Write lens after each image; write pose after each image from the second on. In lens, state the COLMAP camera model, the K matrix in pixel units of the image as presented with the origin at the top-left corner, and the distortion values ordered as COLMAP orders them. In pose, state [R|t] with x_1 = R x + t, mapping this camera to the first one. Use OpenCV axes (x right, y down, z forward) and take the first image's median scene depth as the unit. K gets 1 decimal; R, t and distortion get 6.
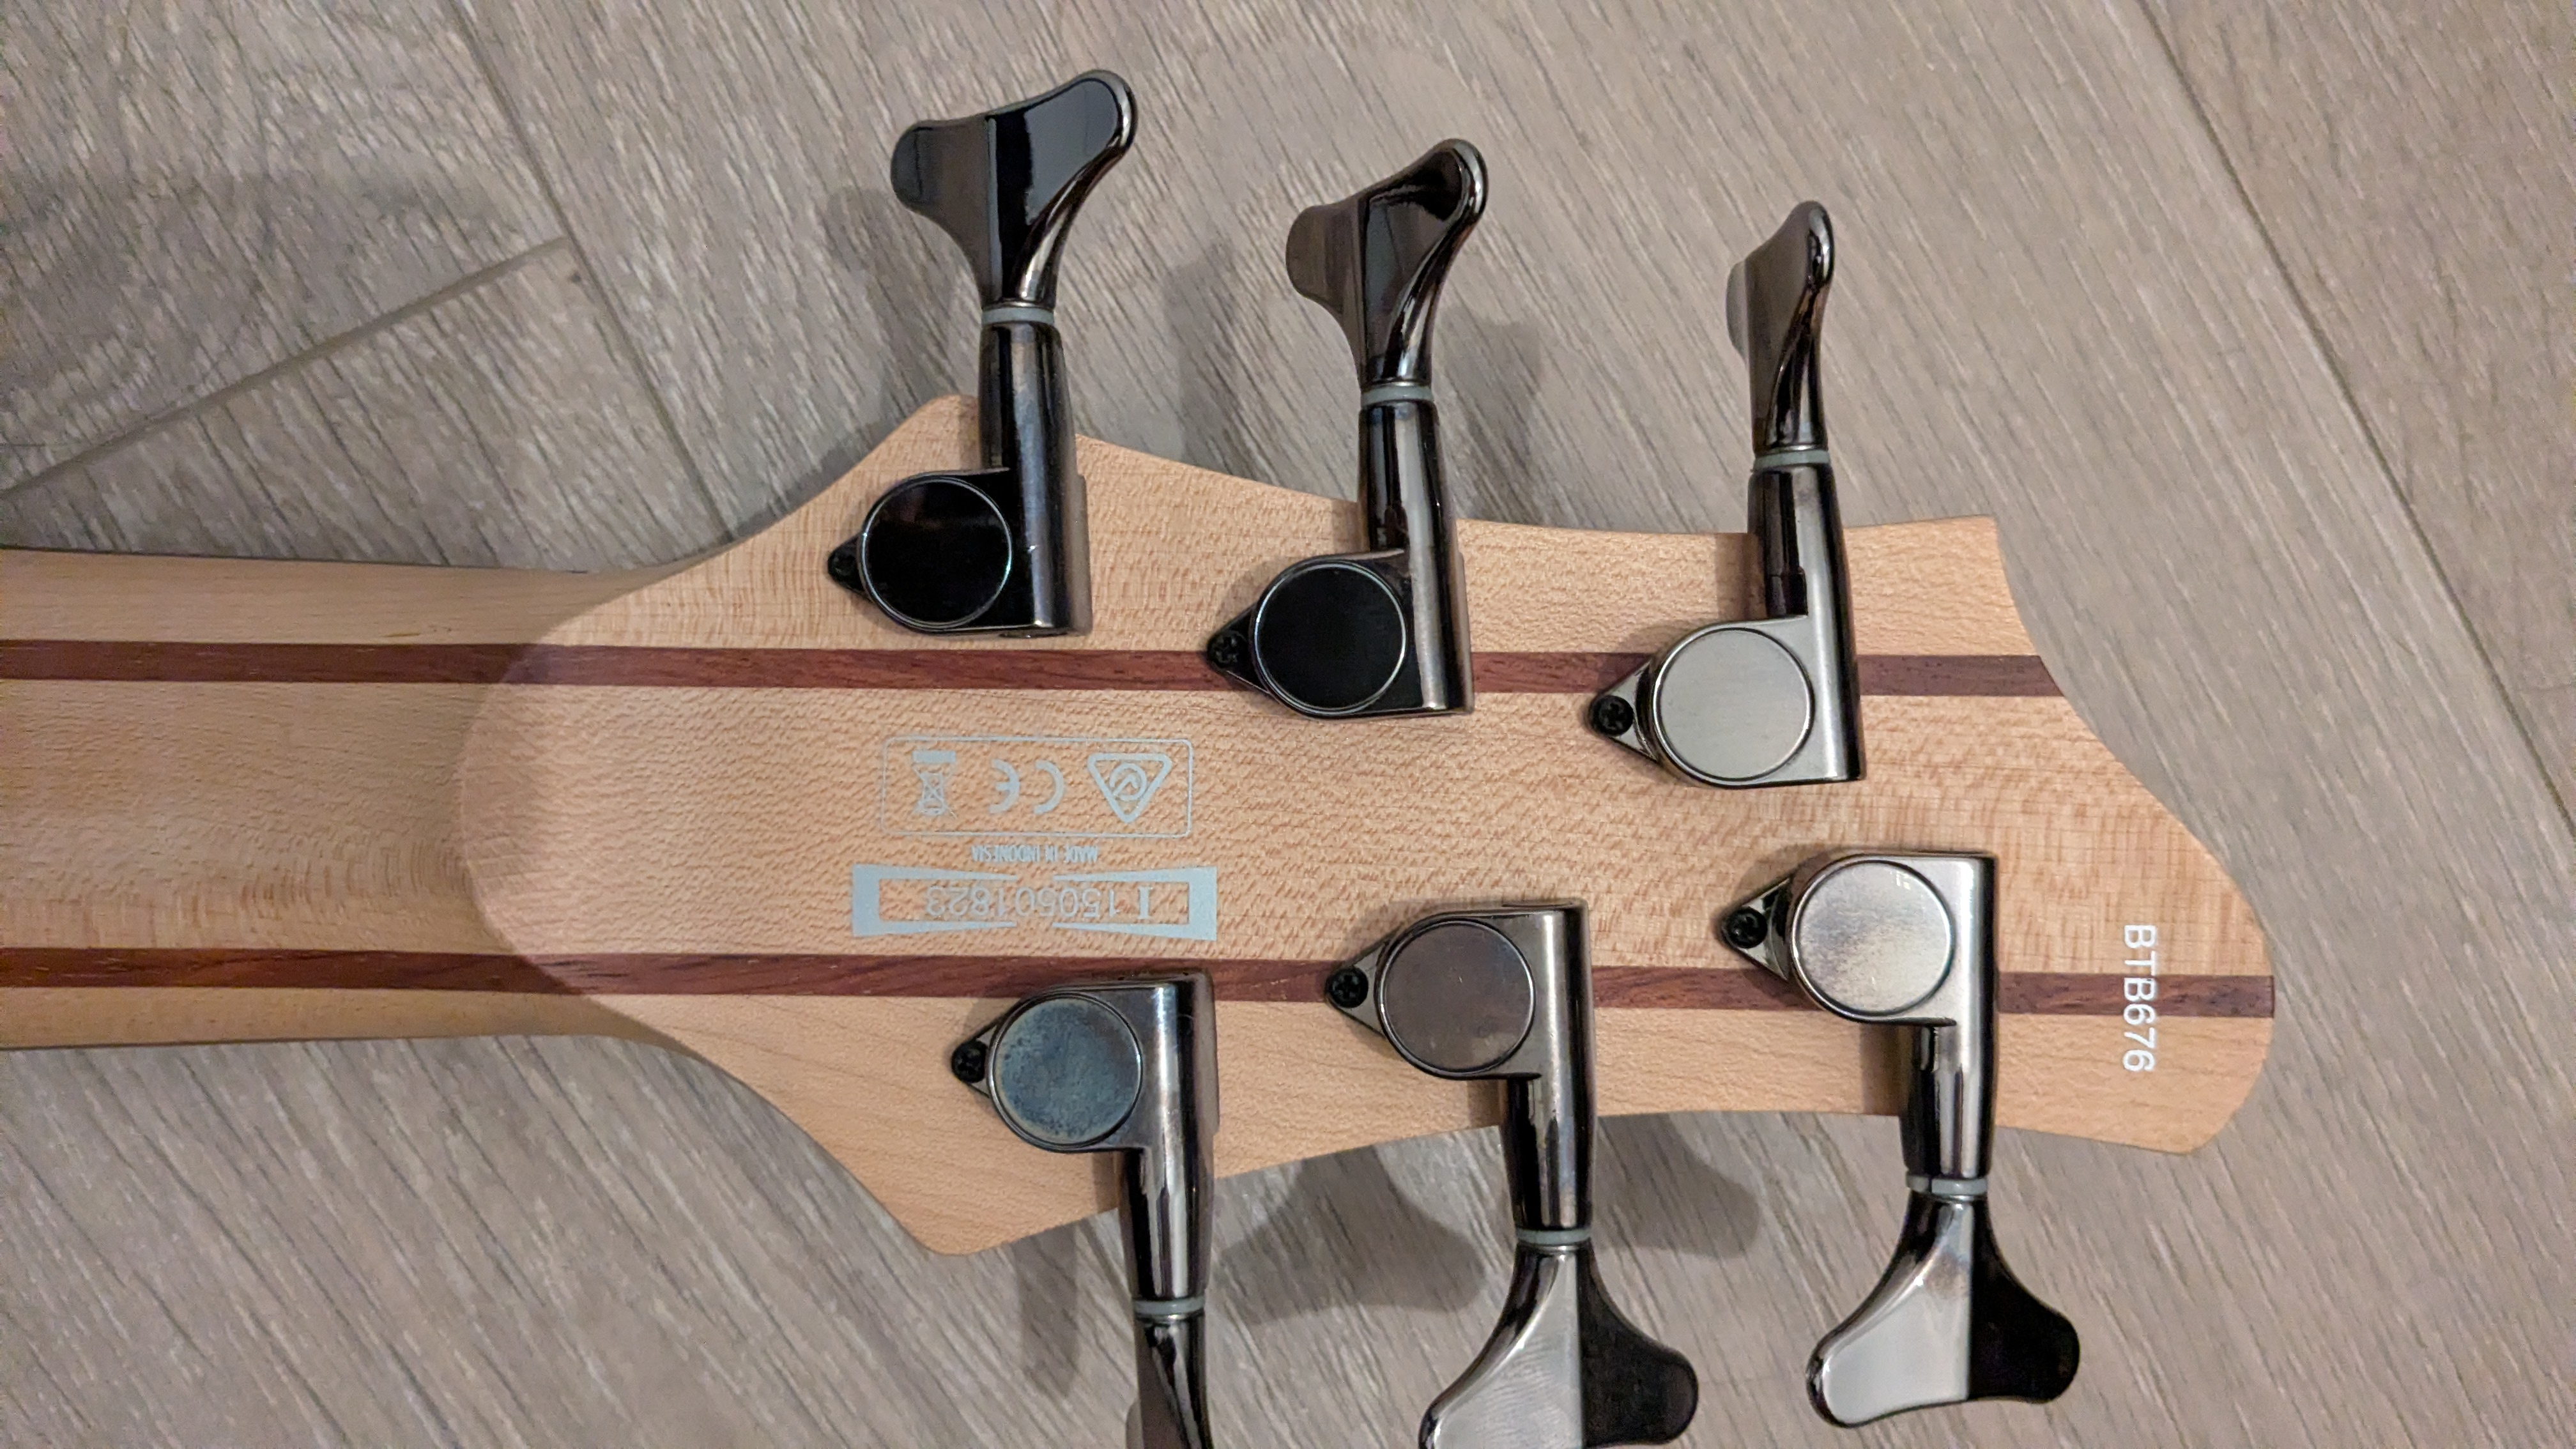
lens RADIAL K [[2324.3, 0, 1354.0], [0, 2324.3, 716.4], [0, 0, 1]] dist [0.036517, -0.101749]
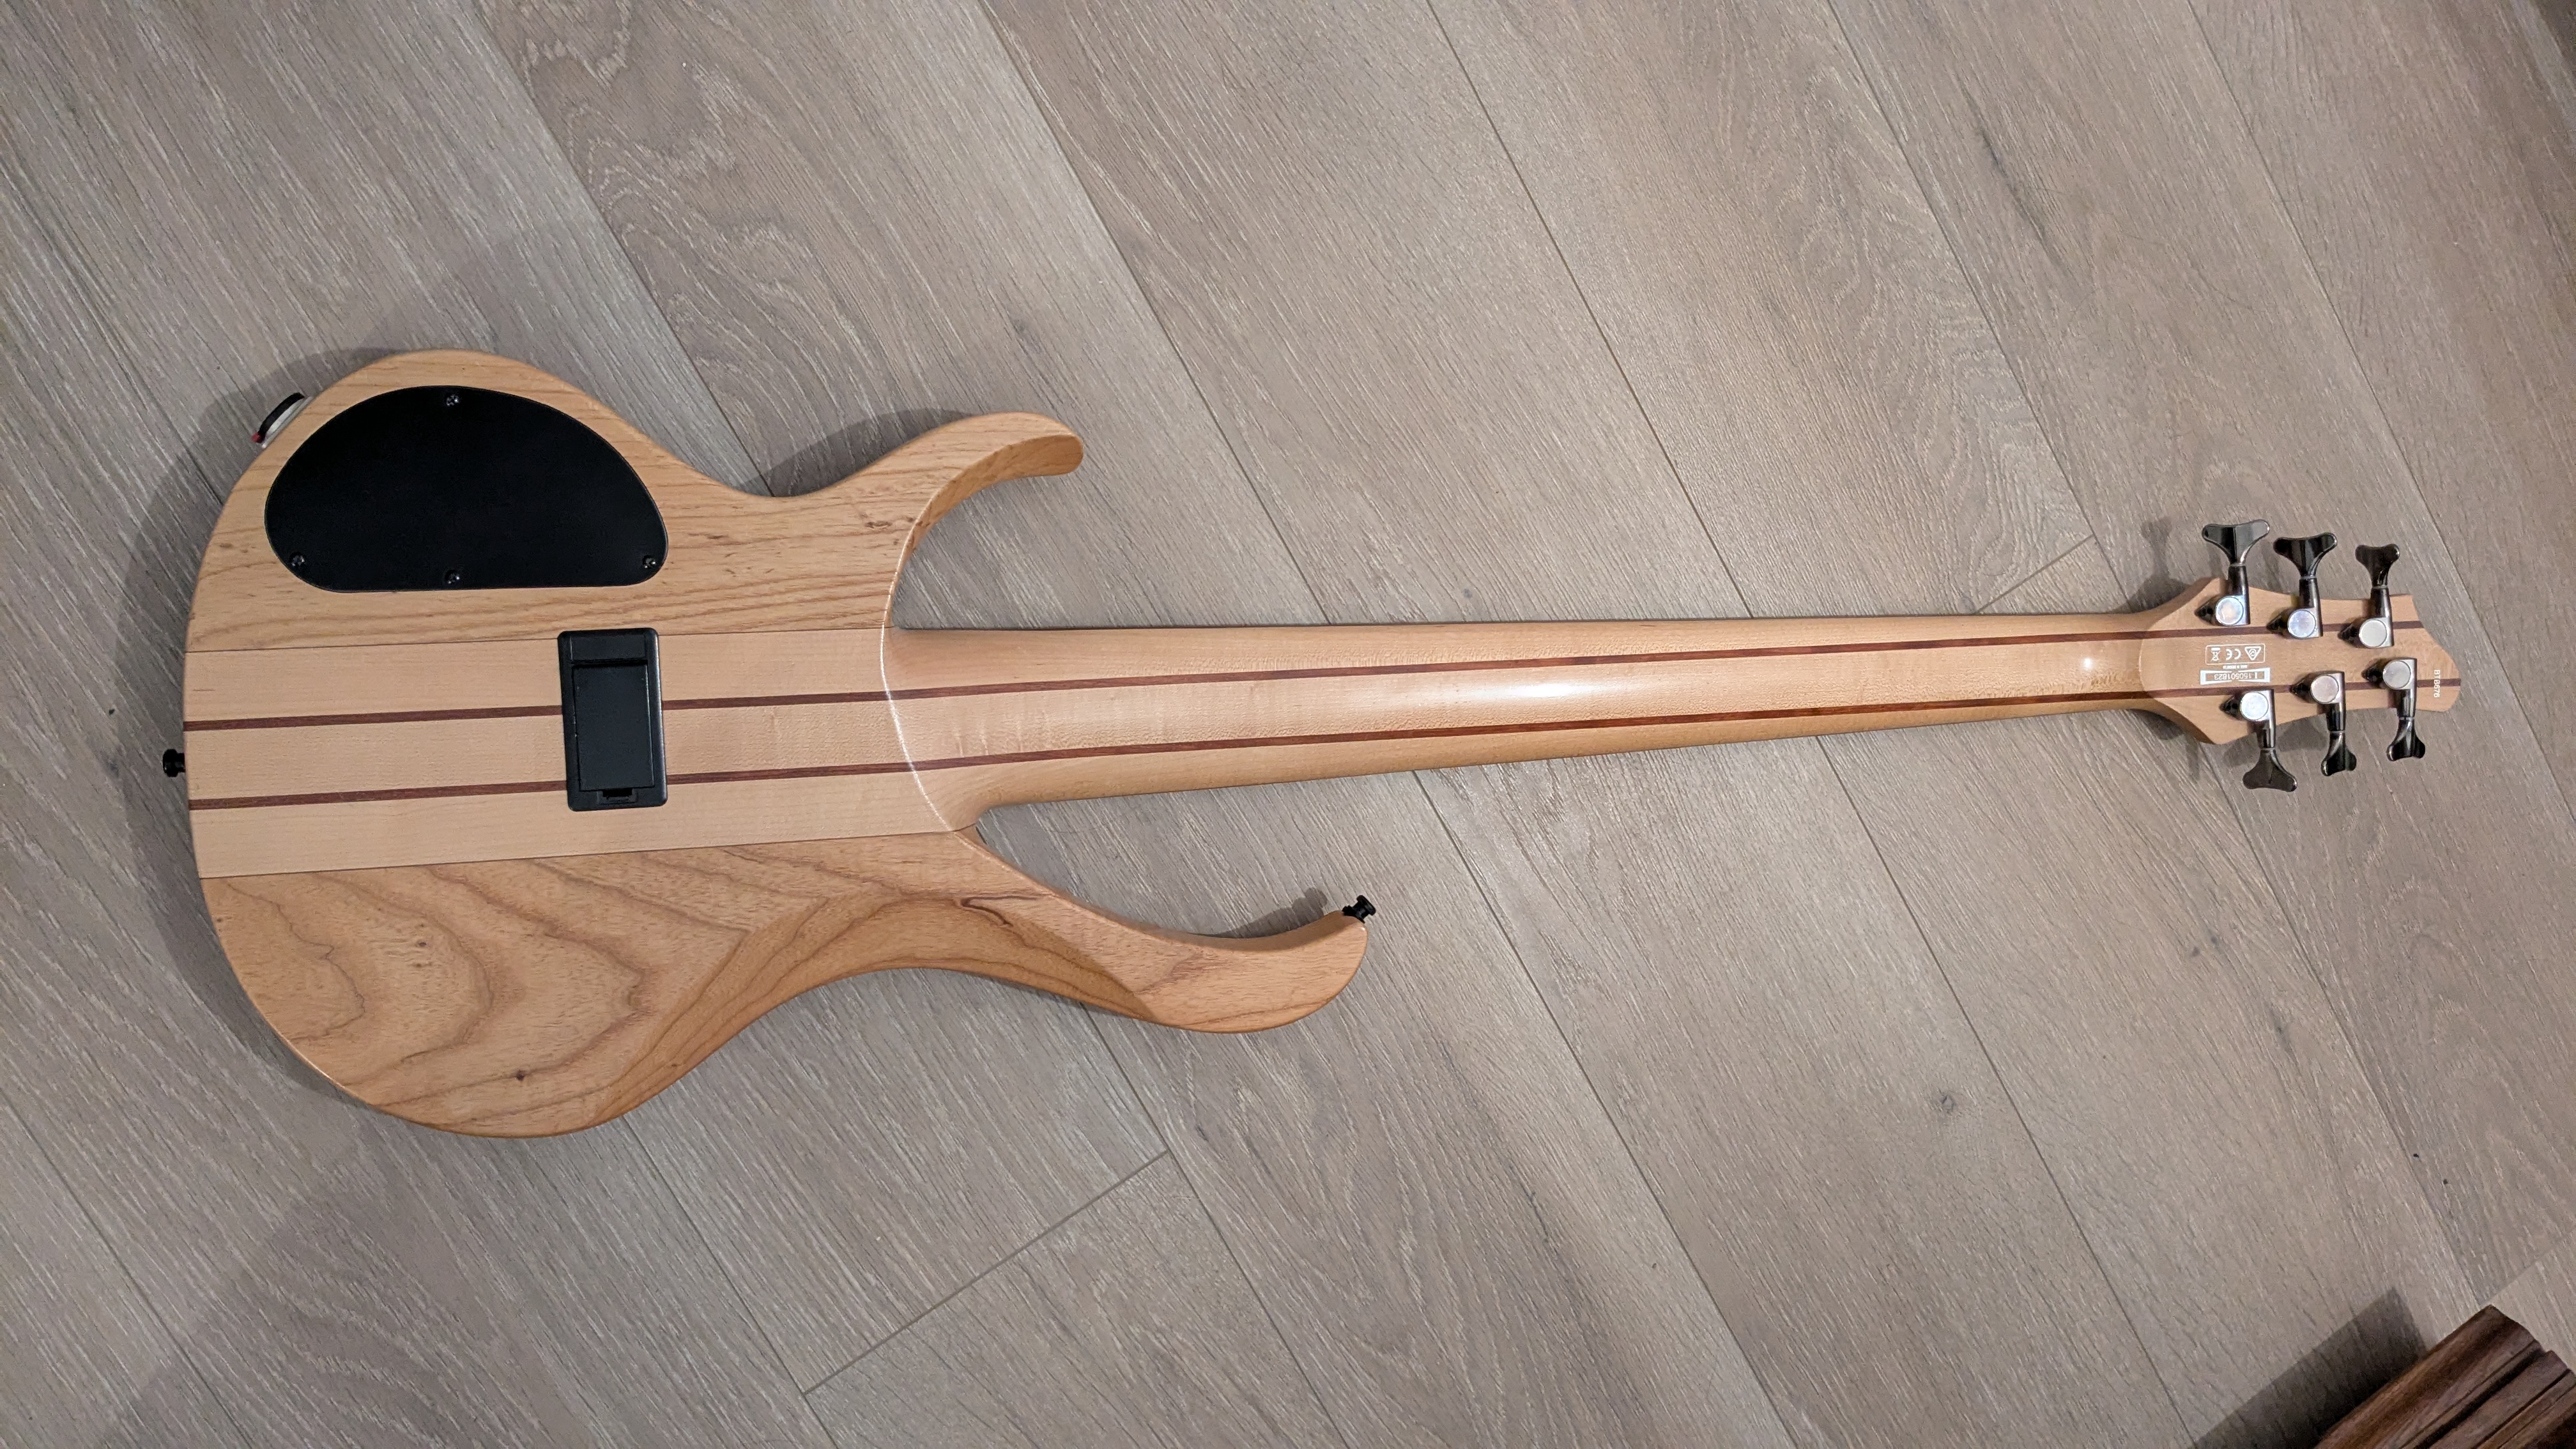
lens RADIAL K [[2324.3, 0, 1354.0], [0, 2324.3, 716.4], [0, 0, 1]] dist [0.036517, -0.101749]
pose [[0.989194, -0.050966, 0.137470, -2.843092], [0.035582, 0.993056, 0.112135, -0.490030], [-0.142230, -0.106032, 0.984138, -3.899316]]
